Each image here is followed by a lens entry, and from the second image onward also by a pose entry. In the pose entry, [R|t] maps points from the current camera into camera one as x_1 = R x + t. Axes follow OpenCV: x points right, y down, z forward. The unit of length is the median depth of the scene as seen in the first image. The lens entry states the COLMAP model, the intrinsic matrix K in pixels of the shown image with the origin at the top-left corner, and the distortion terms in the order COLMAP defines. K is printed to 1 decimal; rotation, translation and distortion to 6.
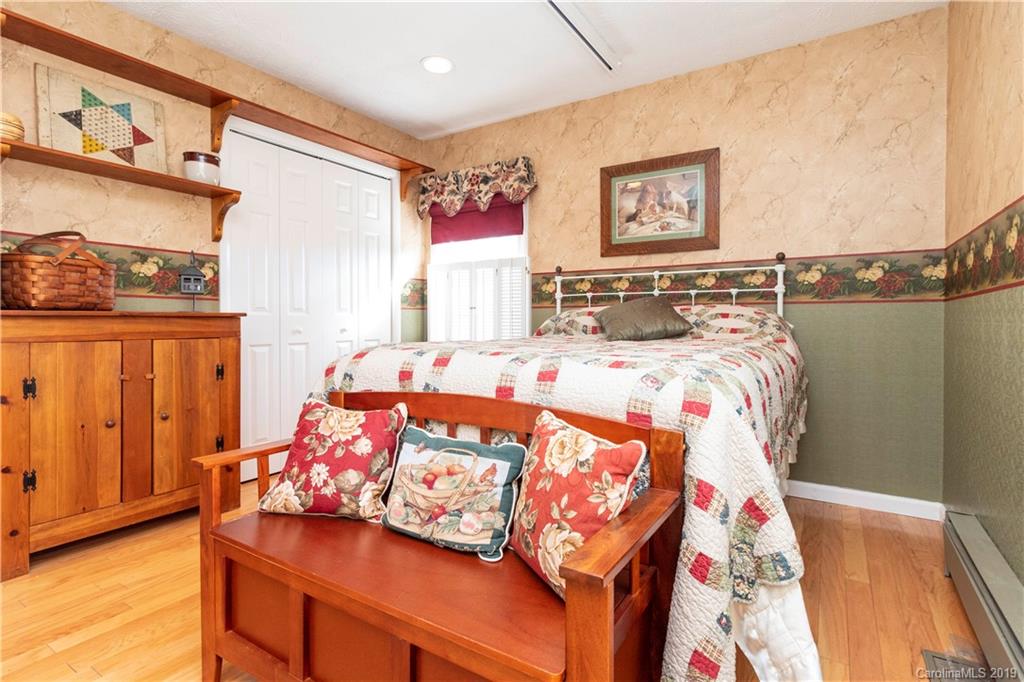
lens RADIAL K [[508.7, 0, 516.1], [0, 508.7, 310.1], [0, 0, 1]] dist [0.044917, 0.000281]
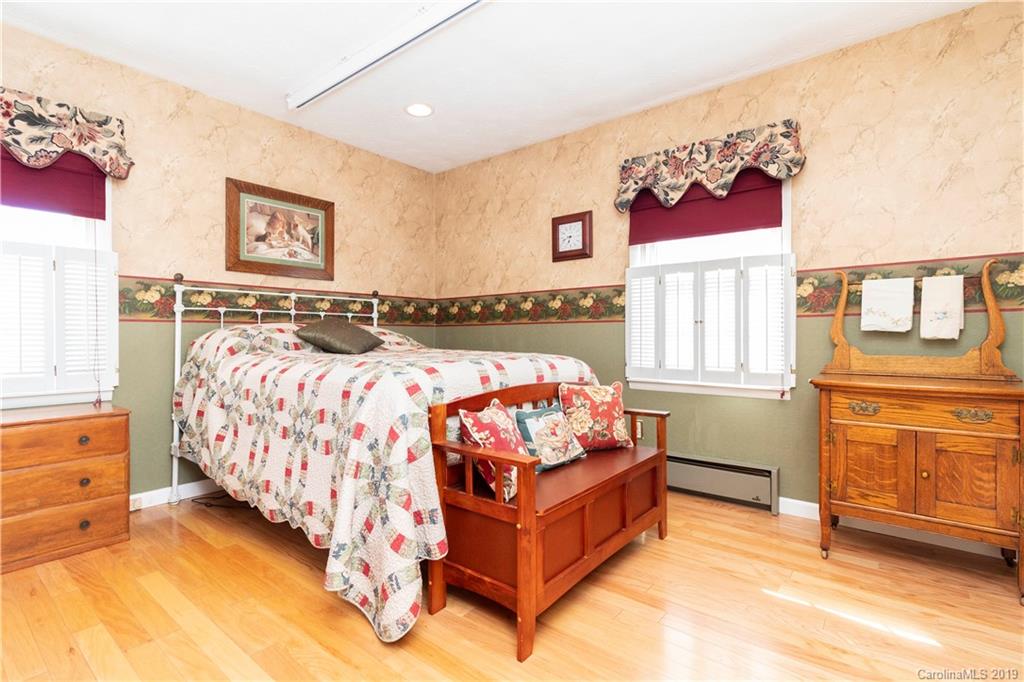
lens RADIAL K [[480.6, 0, 503.9], [0, 480.6, 340.7], [0, 0, 1]] dist [-0.015074, 0.000635]
pose [[0.107017, -0.009514, 0.994212, -0.707698], [-0.014412, 0.999834, 0.011119, 0.009894], [-0.994153, -0.015518, 0.106862, 0.412525]]
